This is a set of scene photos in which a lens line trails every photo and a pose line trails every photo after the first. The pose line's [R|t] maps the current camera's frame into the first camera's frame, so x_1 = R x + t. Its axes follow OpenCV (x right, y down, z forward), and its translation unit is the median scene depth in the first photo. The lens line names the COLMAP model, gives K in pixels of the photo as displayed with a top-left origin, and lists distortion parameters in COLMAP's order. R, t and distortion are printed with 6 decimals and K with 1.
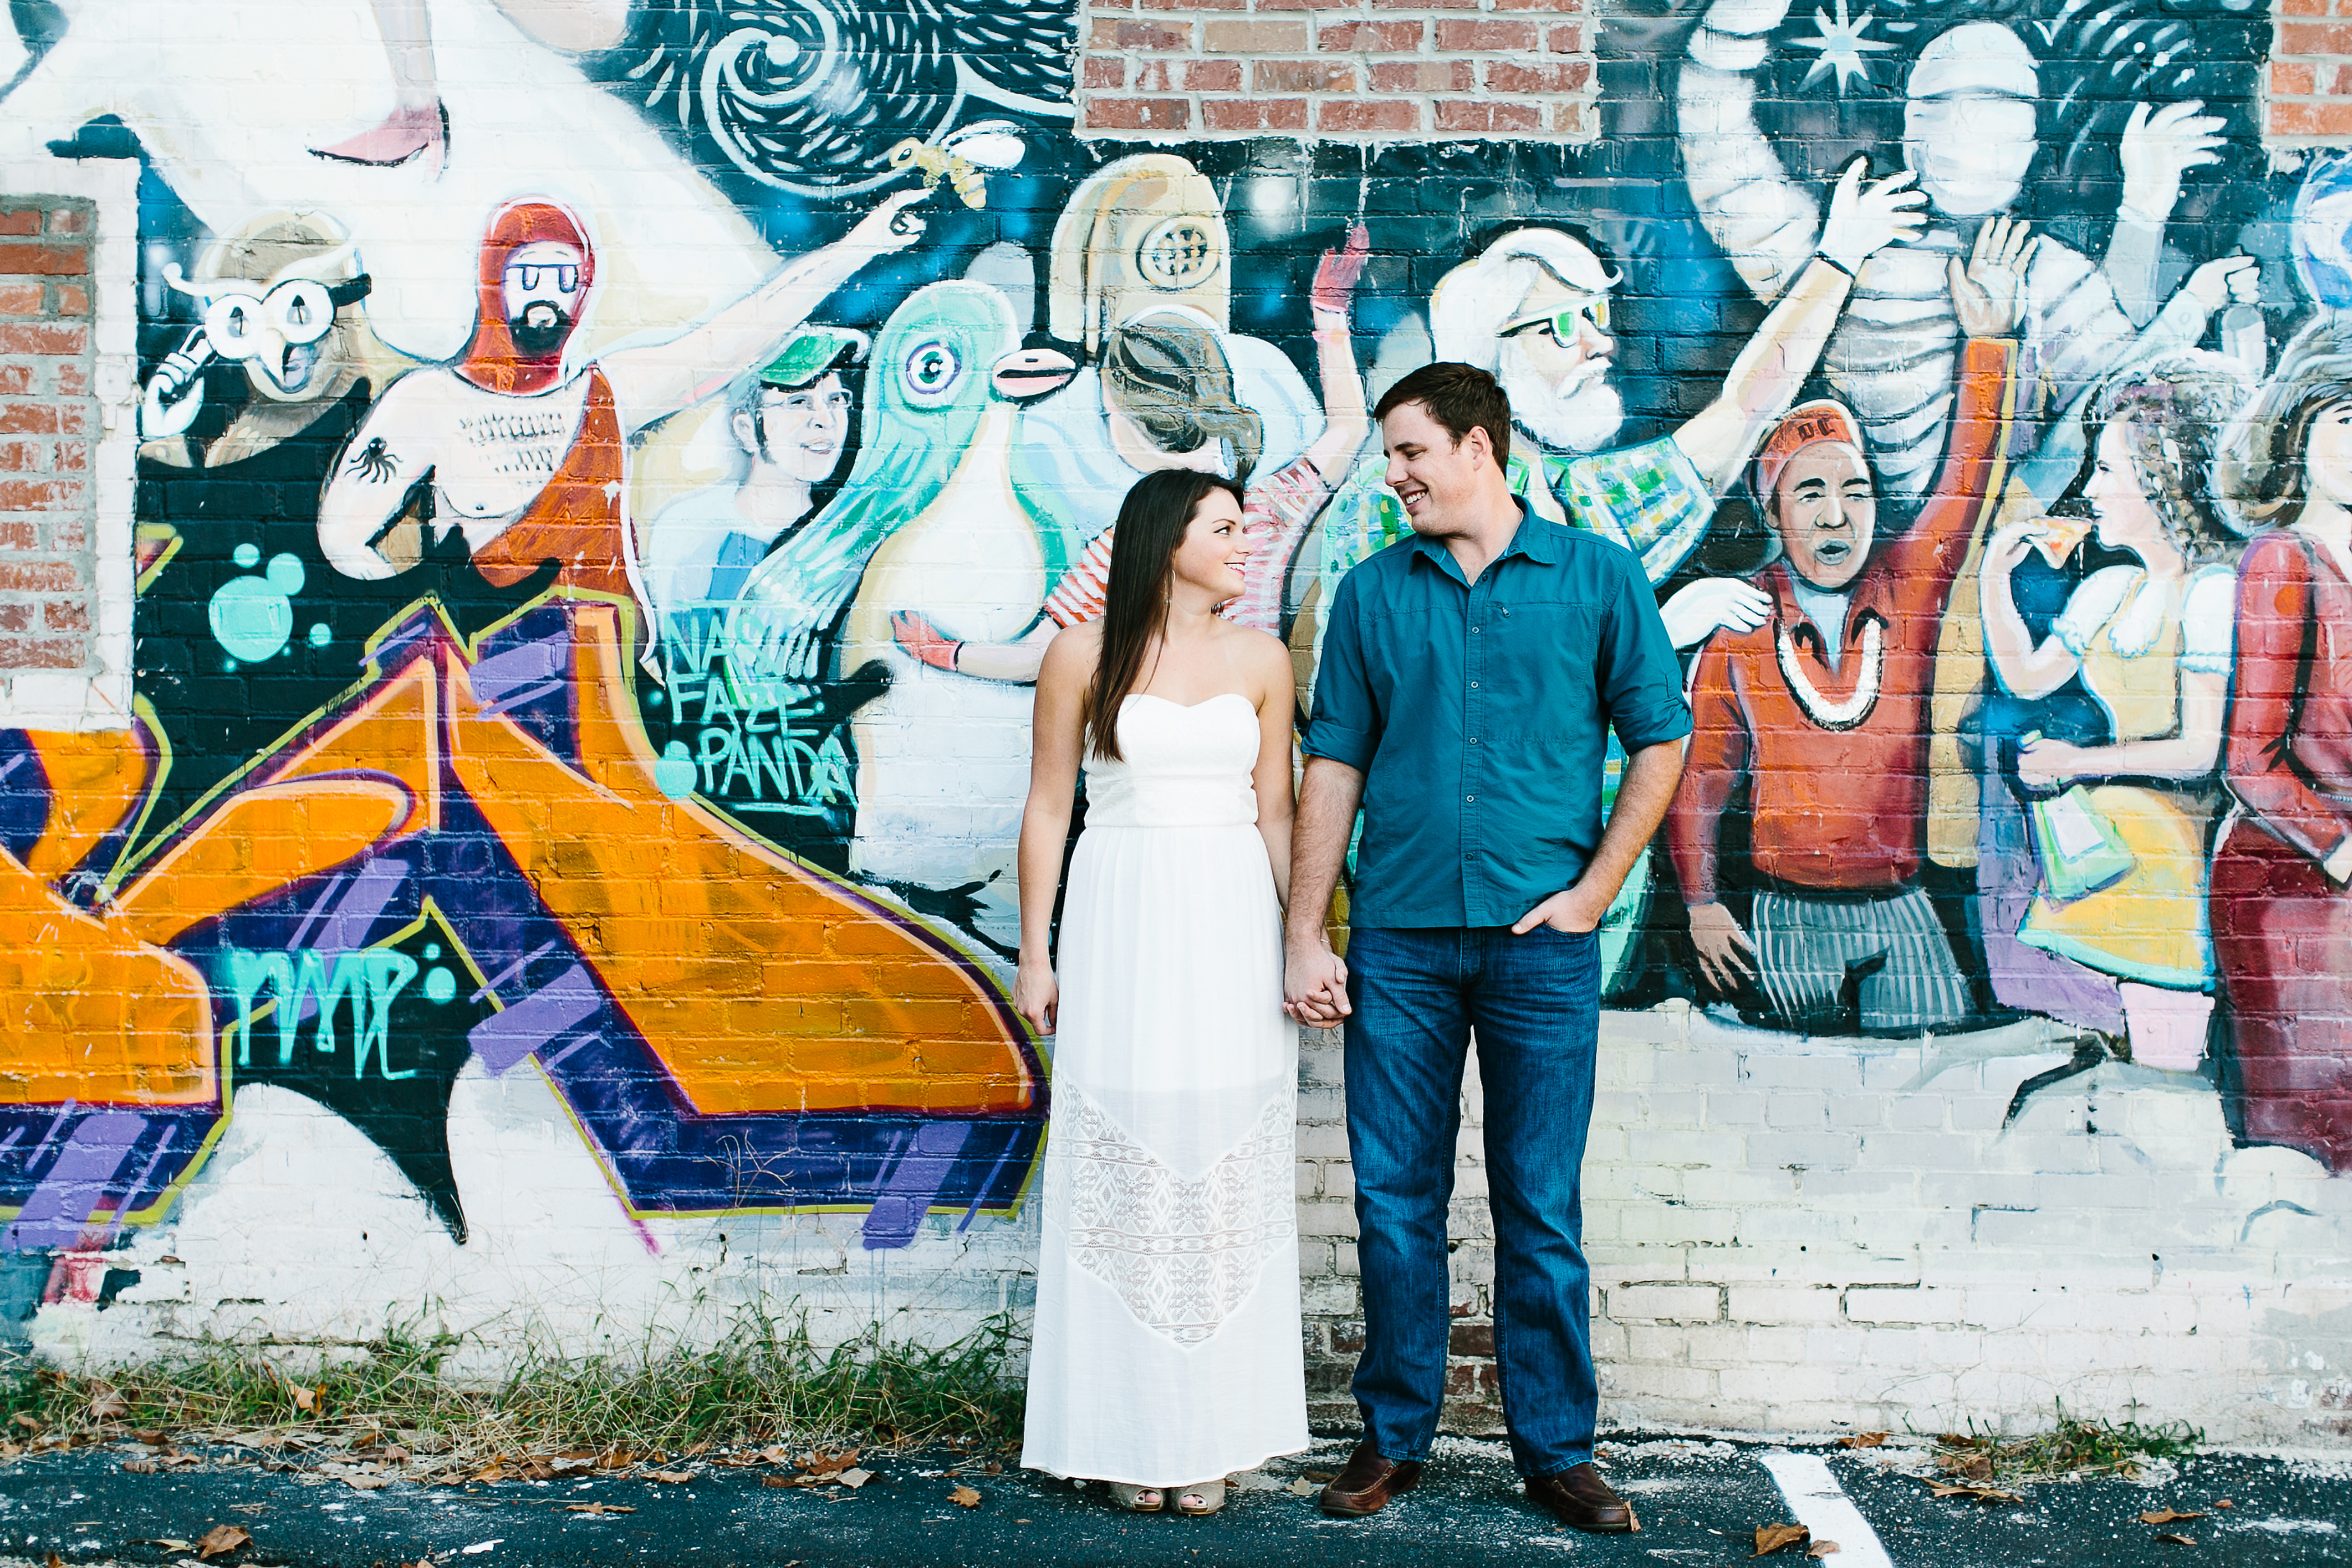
lens RADIAL K [[3296.5, 0, 1166.9], [0, 3296.5, 796.1], [0, 0, 1]] dist [0.018917, 0.010654]
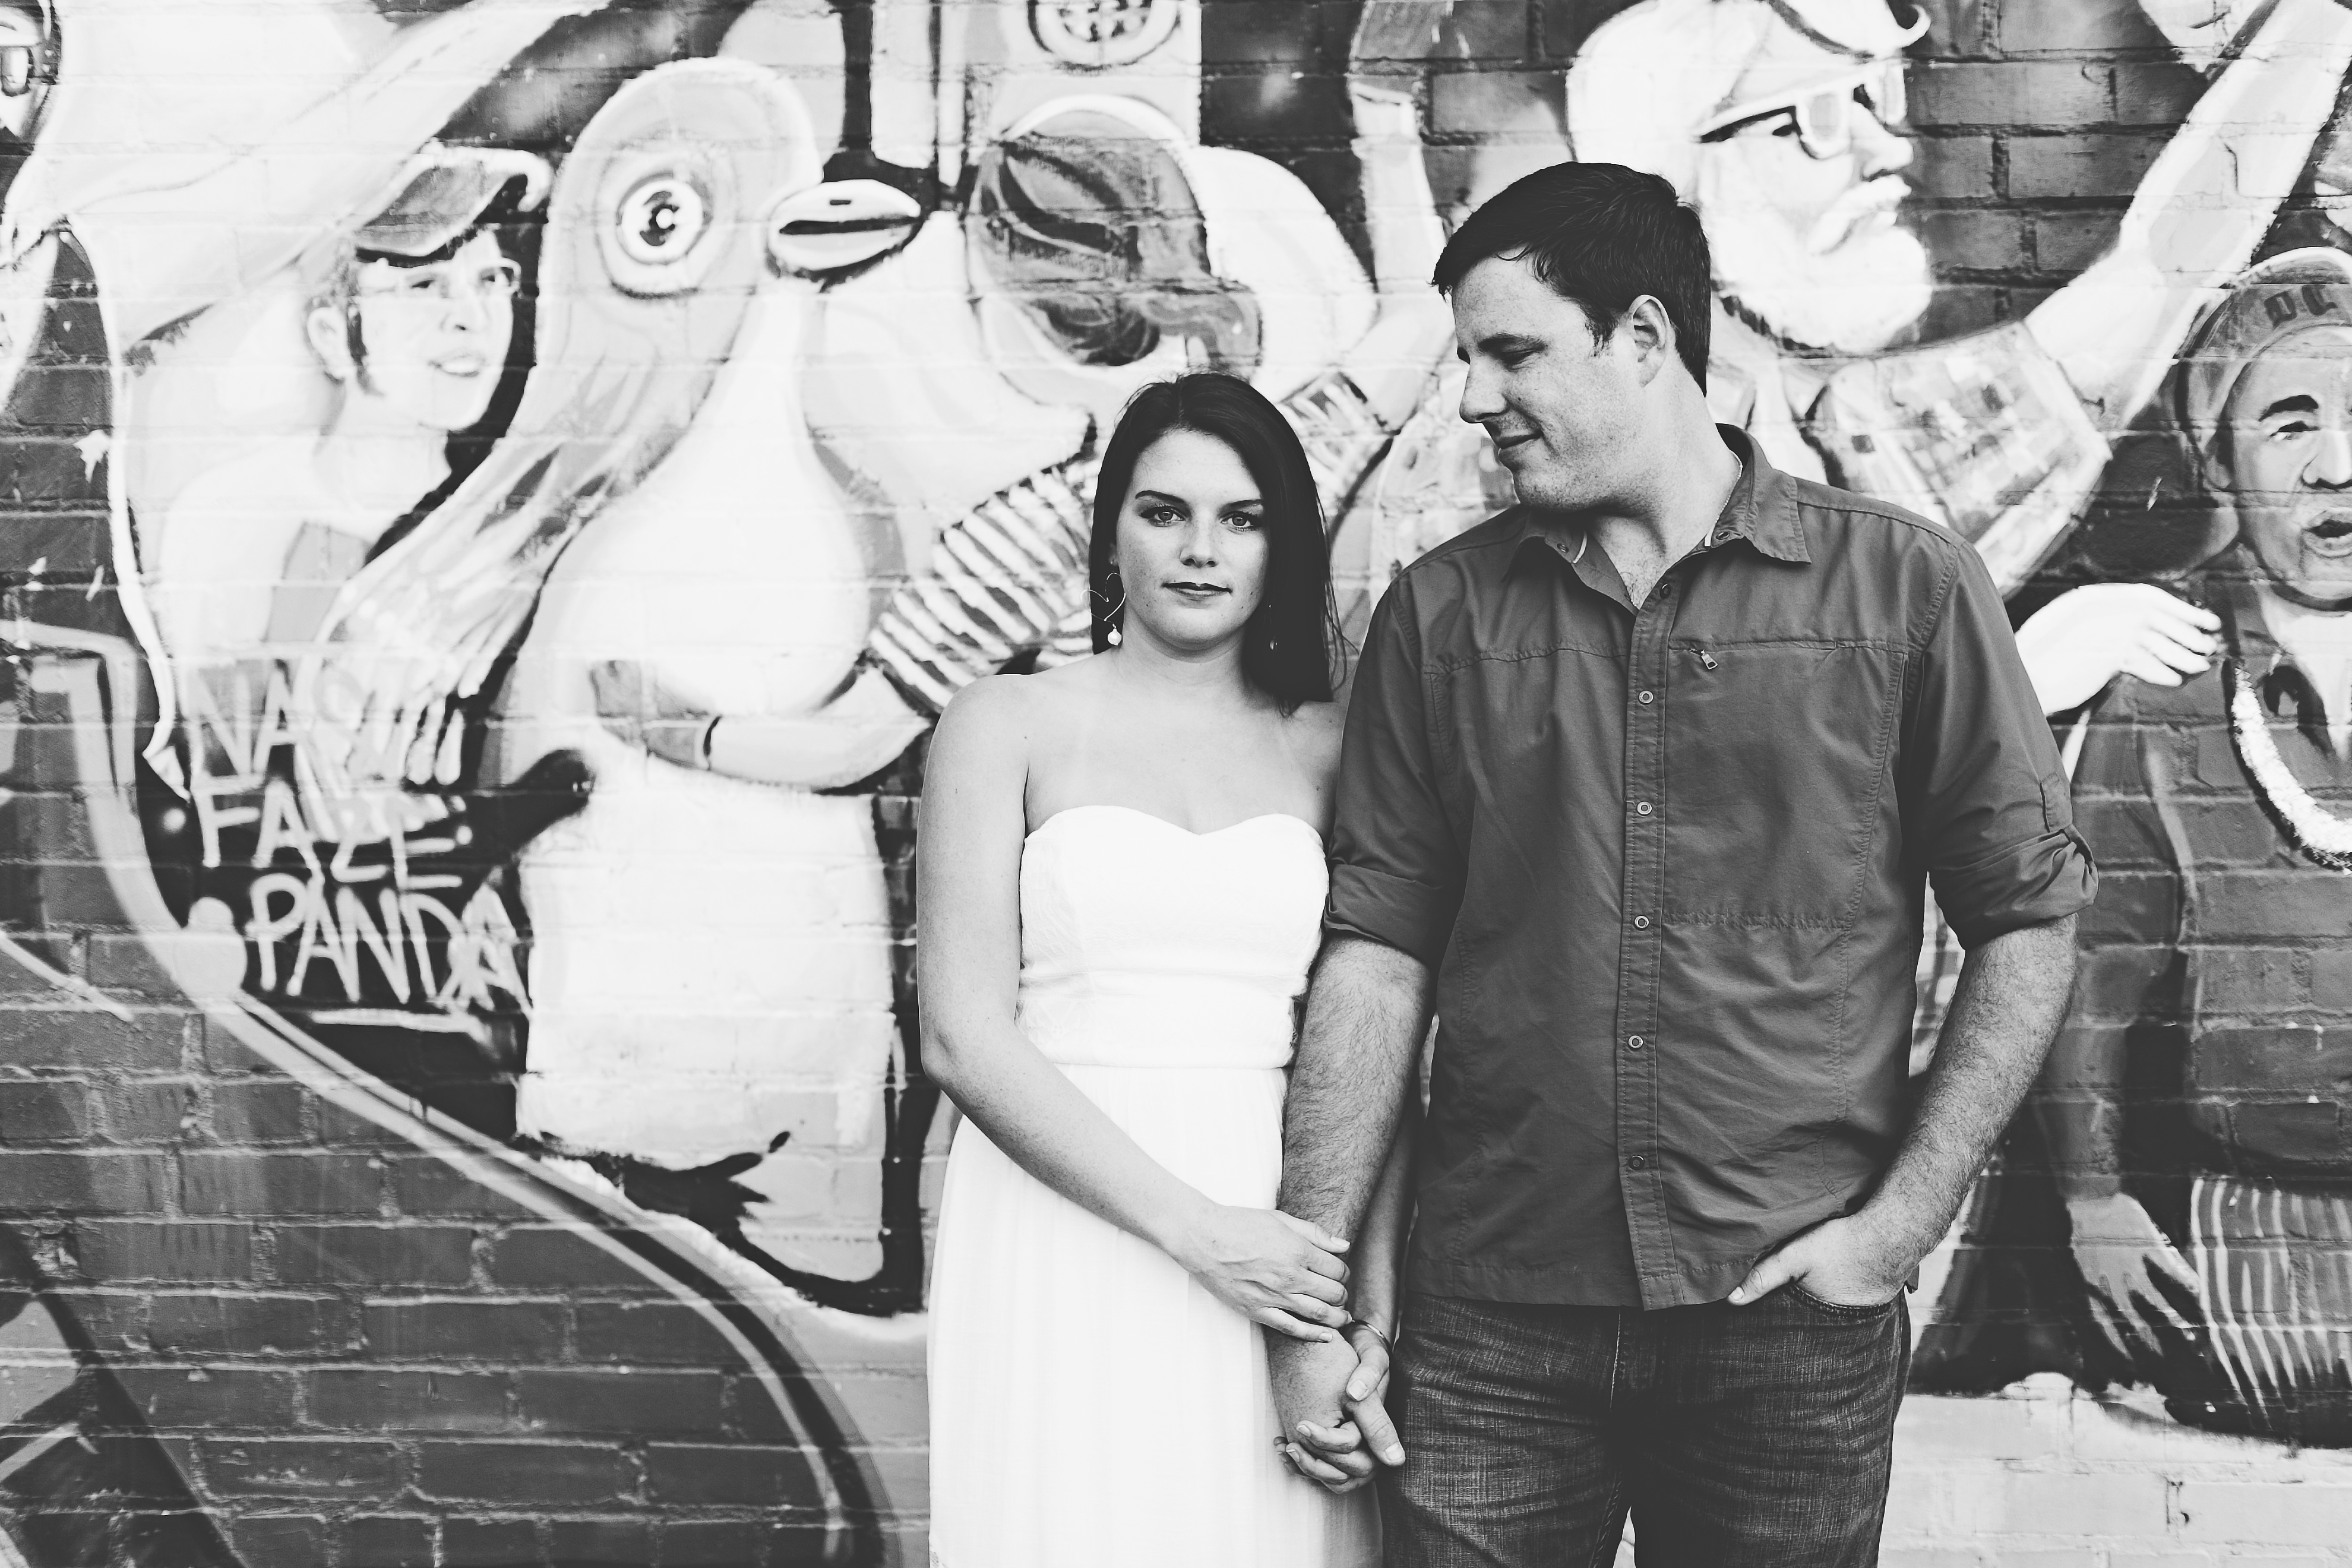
lens RADIAL K [[3404.6, 0, 1179.6], [0, 3404.6, 743.0], [0, 0, 1]] dist [0.019925, 0.002553]
pose [[0.997847, -0.007720, -0.065133, 0.051567], [0.006173, 0.999695, -0.023915, -0.028178], [0.065298, 0.023462, 0.997590, 0.439578]]
